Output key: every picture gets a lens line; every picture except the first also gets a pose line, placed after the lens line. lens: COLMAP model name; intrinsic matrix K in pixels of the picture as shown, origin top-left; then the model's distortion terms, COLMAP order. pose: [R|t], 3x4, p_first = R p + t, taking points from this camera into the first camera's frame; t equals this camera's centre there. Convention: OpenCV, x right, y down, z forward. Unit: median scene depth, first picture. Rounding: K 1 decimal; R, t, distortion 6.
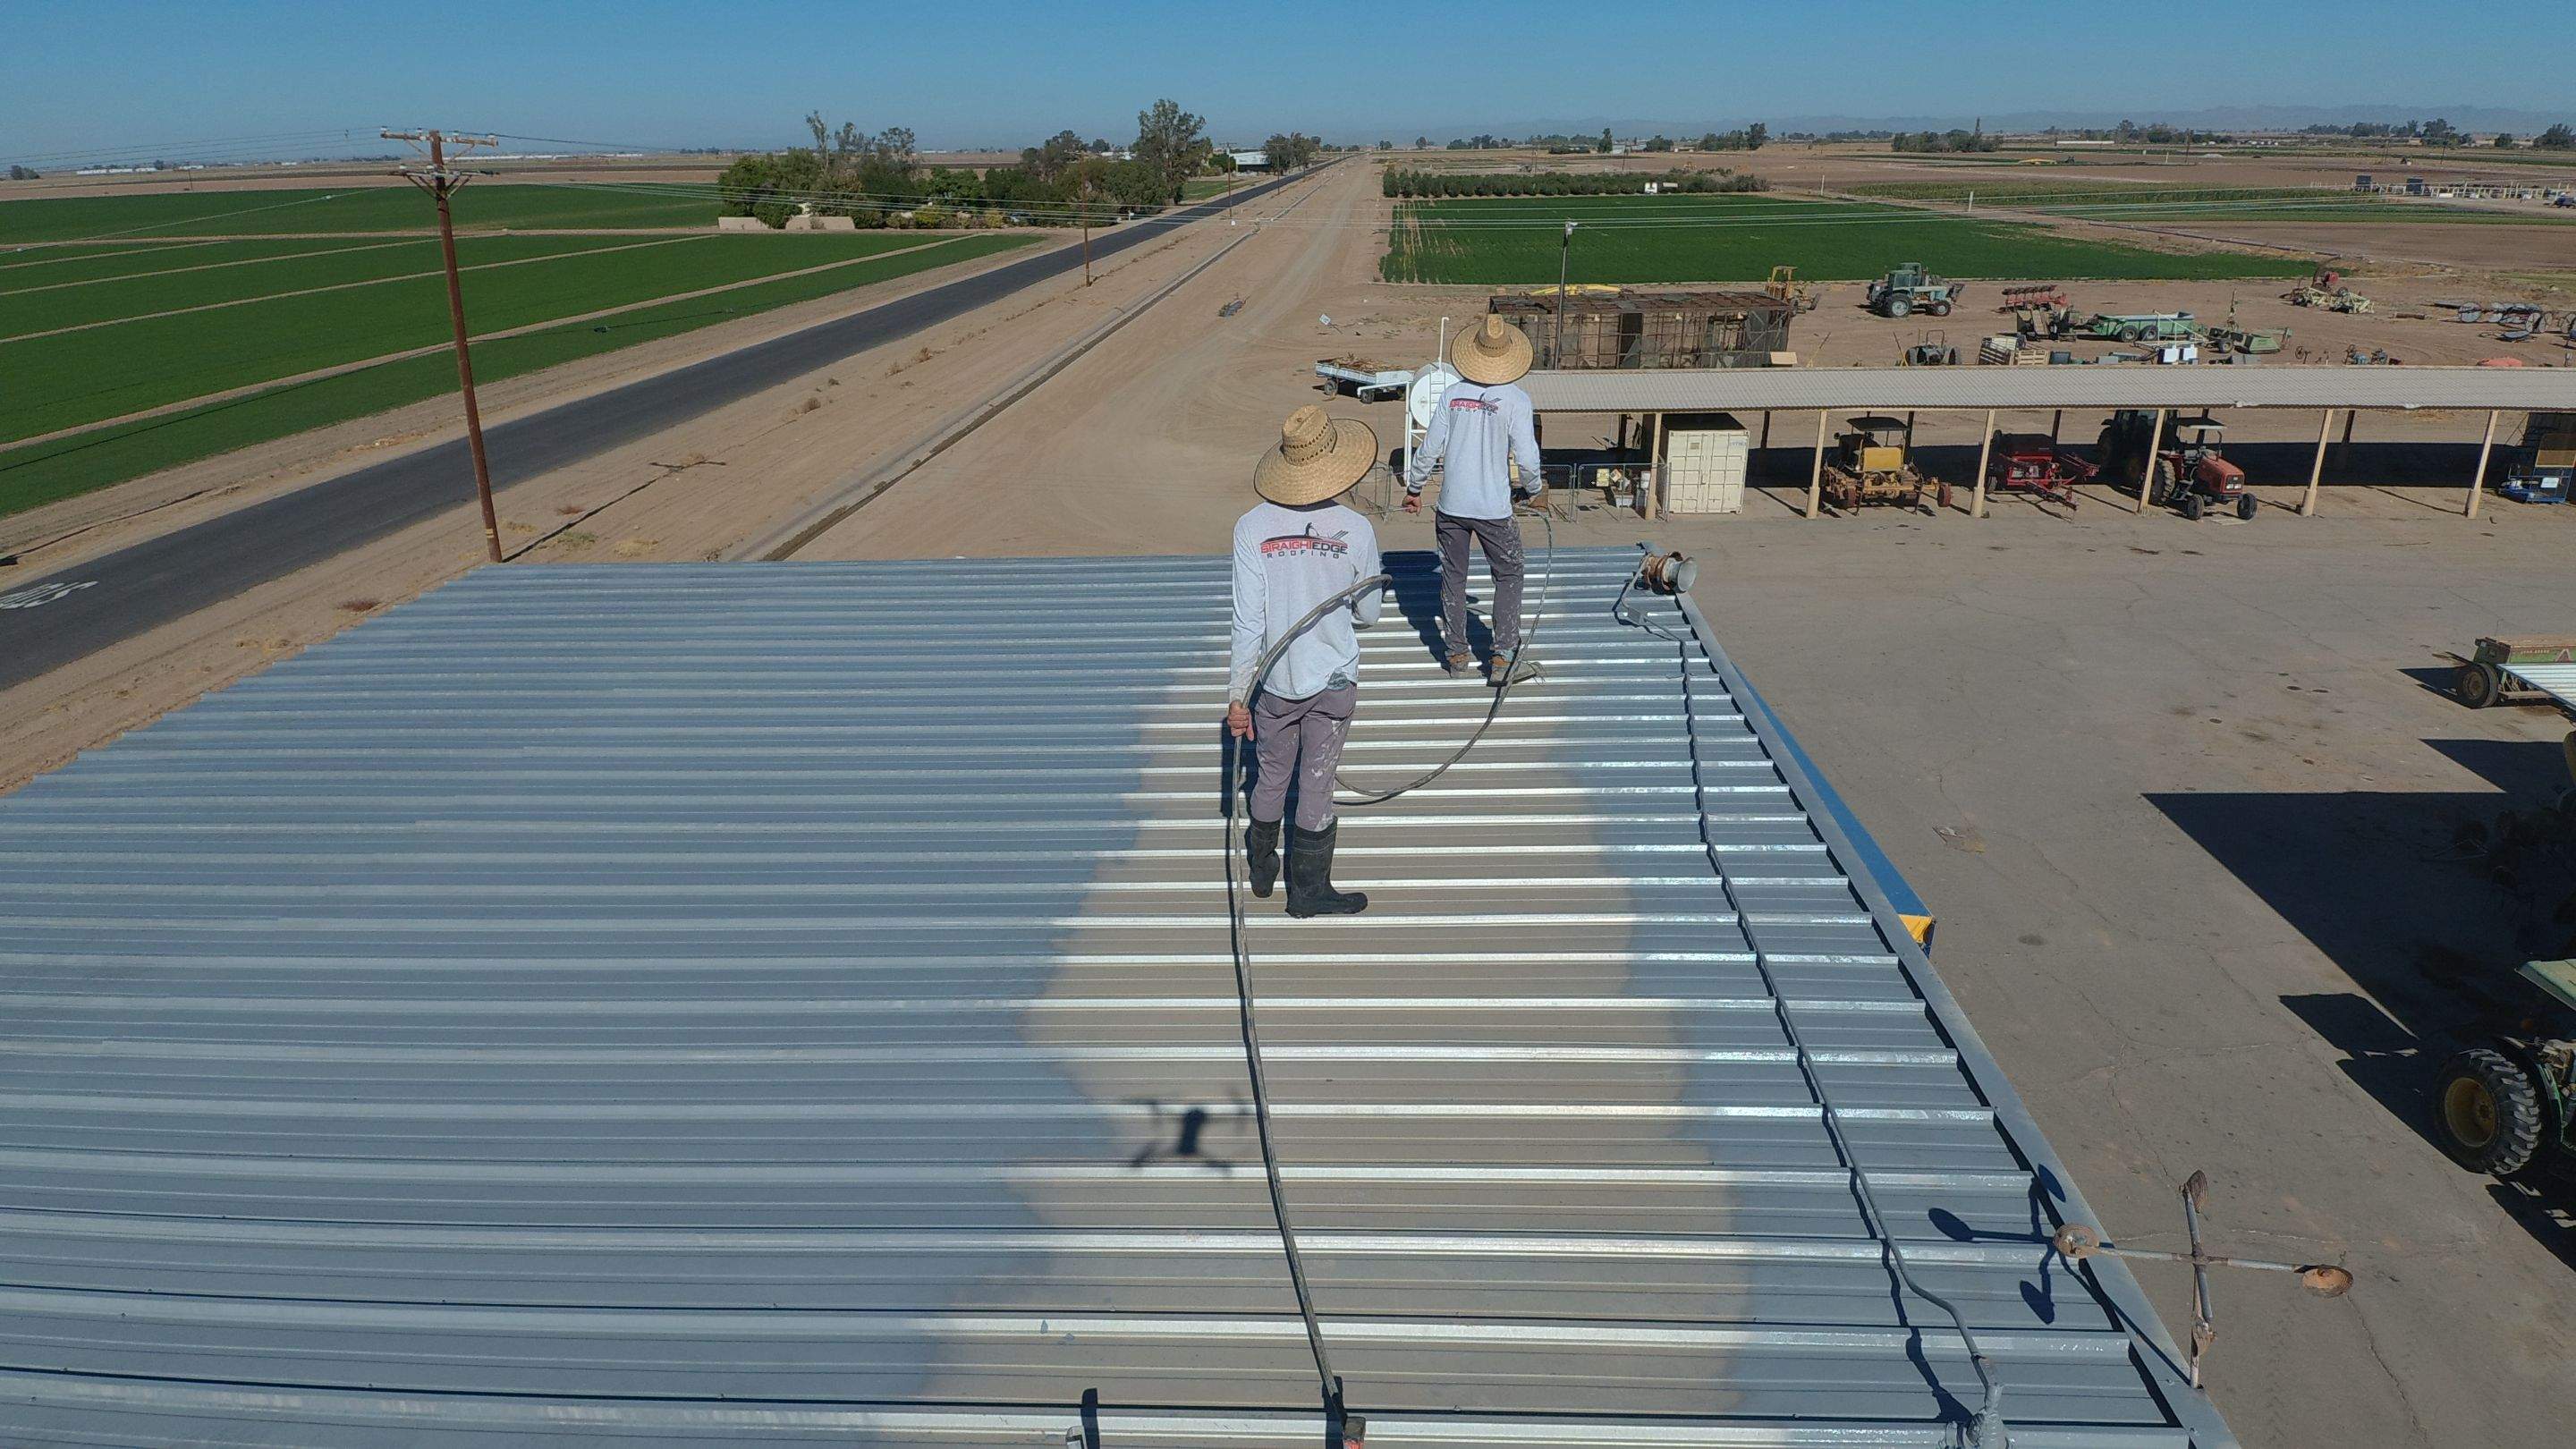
lens RADIAL K [[1533.6, 0, 1293.3], [0, 1533.6, 761.9], [0, 0, 1]] dist [0.097161, -0.131399]
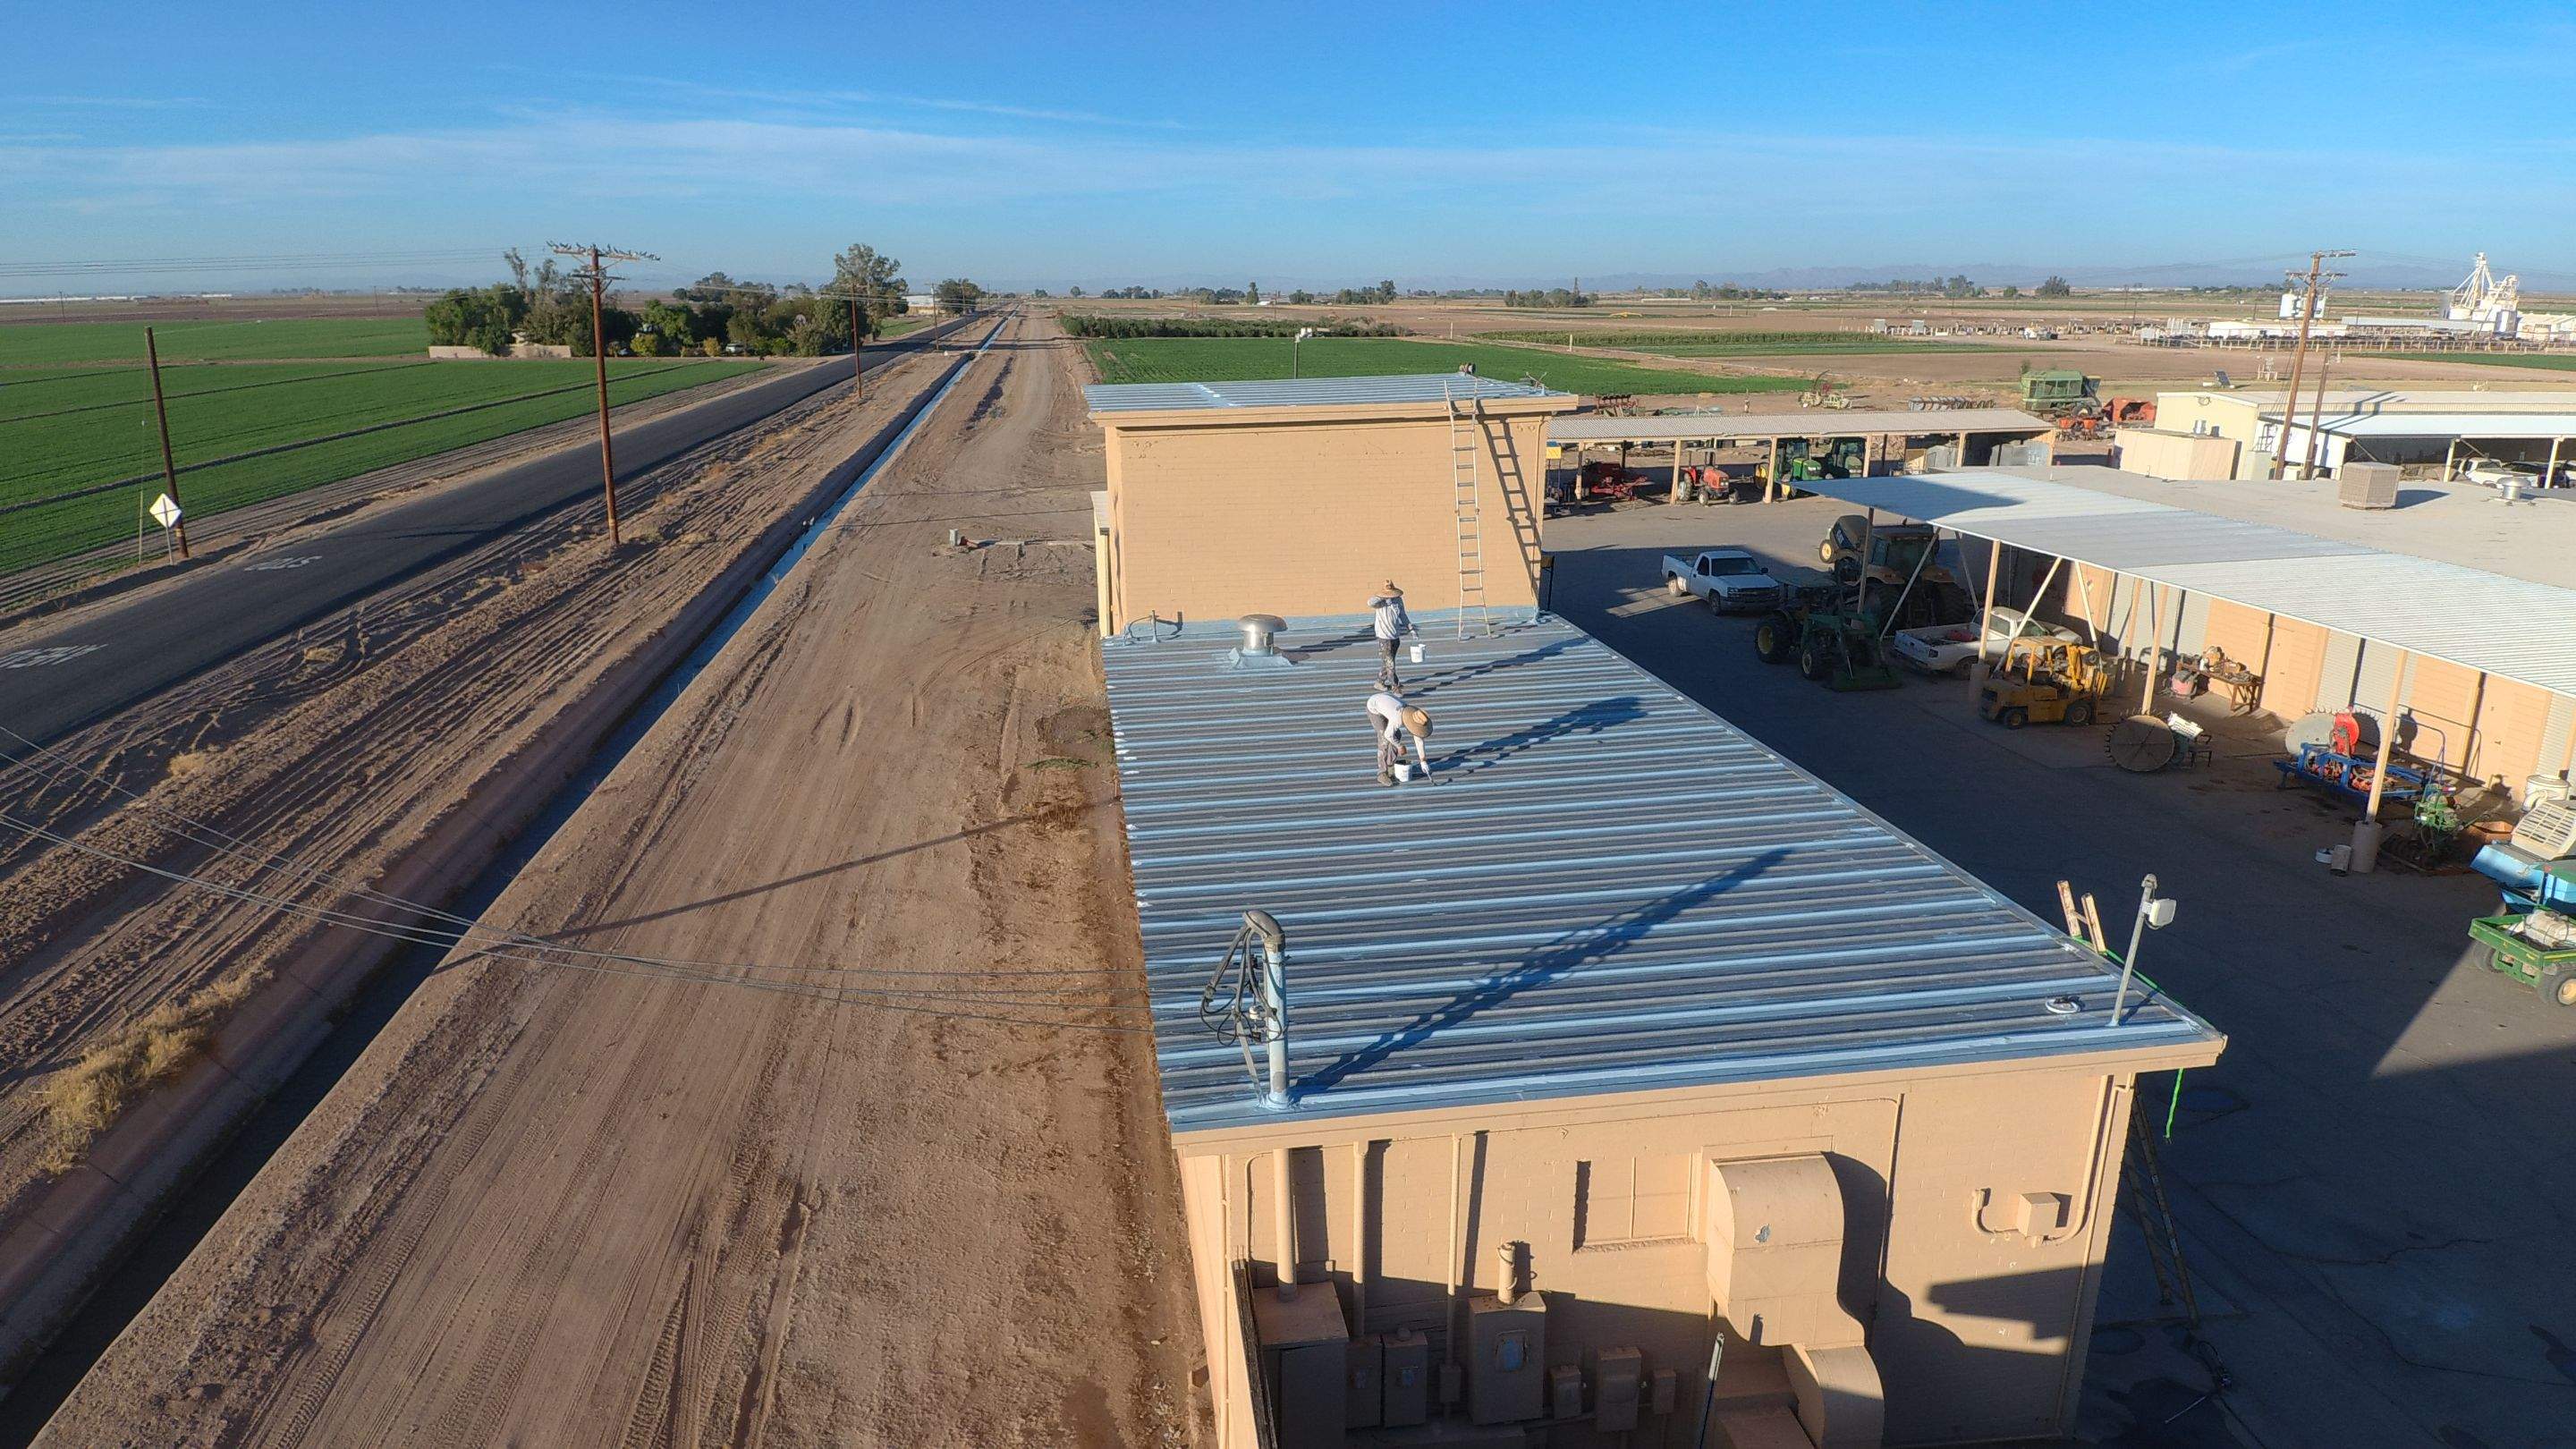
lens RADIAL K [[1533.6, 0, 1293.3], [0, 1533.6, 761.9], [0, 0, 1]] dist [0.097161, -0.131399]
pose [[0.977495, -0.049591, 0.205047, -0.100616], [0.066870, 0.994691, -0.078213, 0.112342], [-0.200080, 0.090164, 0.975622, -0.251353]]
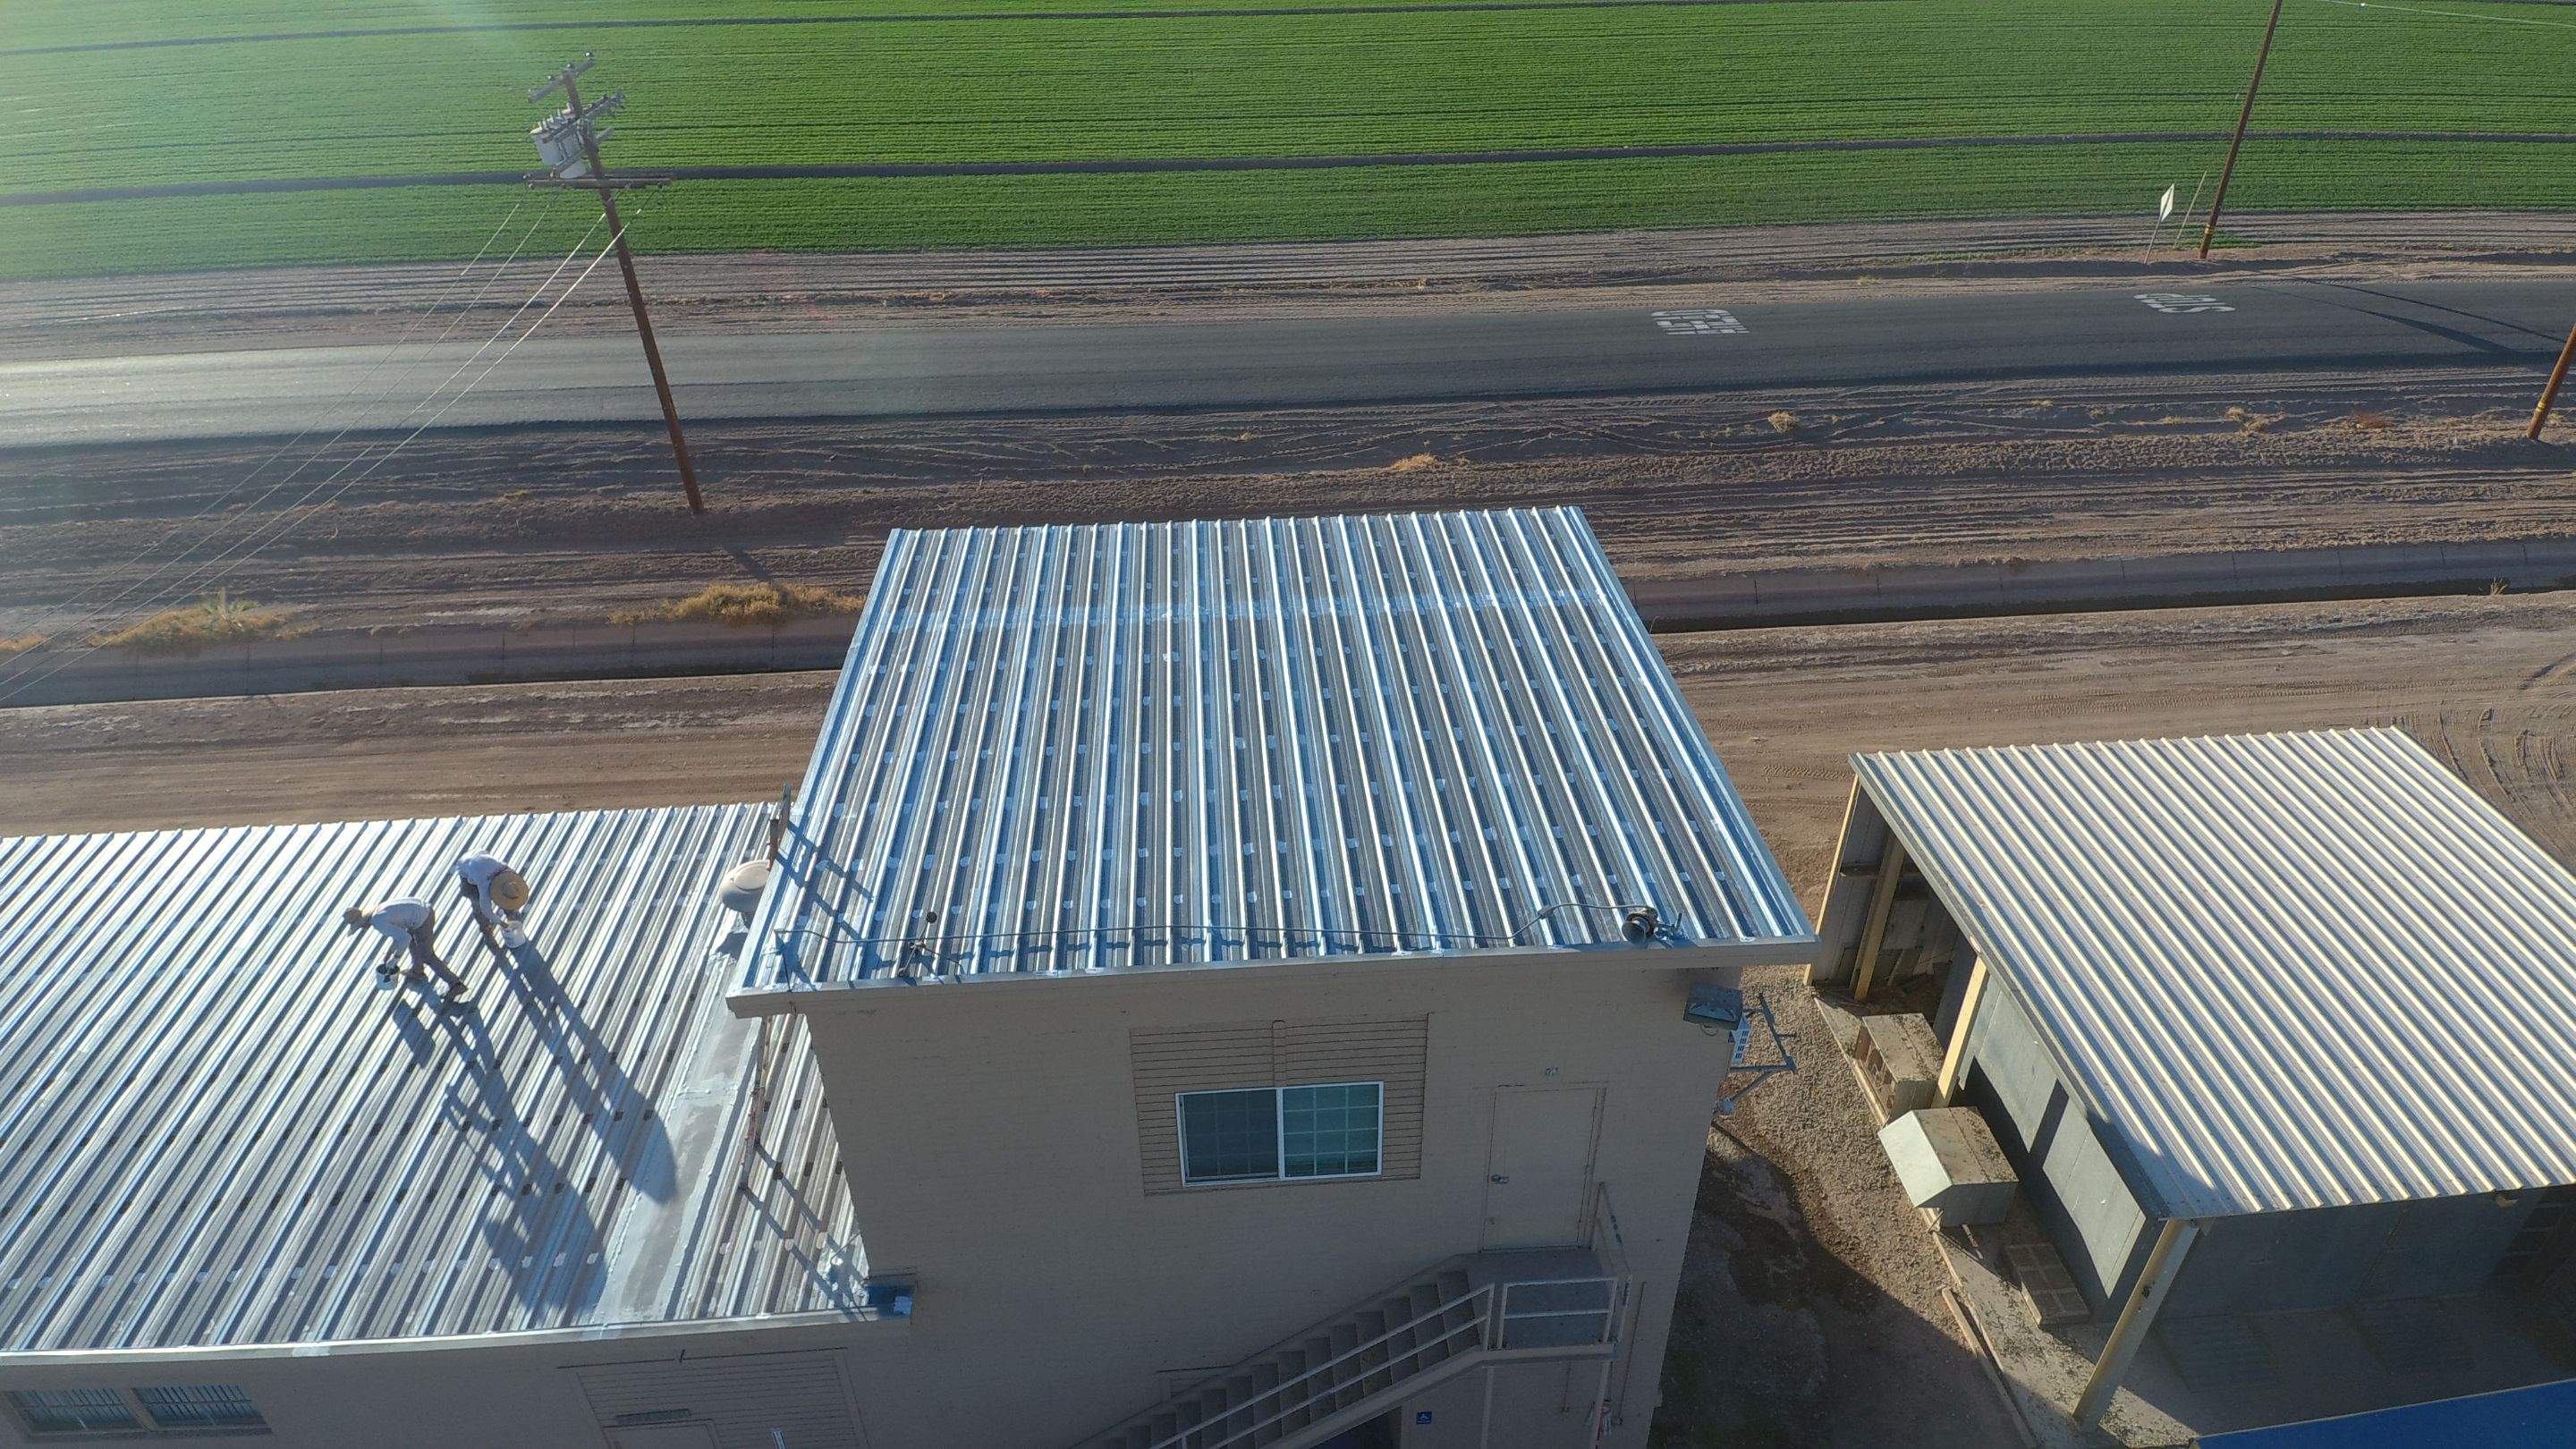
lens RADIAL K [[1533.6, 0, 1293.3], [0, 1533.6, 761.9], [0, 0, 1]] dist [0.097161, -0.131399]
pose [[0.129274, 0.569419, -0.811819, 0.128908], [-0.359068, 0.790010, 0.496945, -0.083575], [0.924315, 0.227256, 0.306588, 0.036737]]
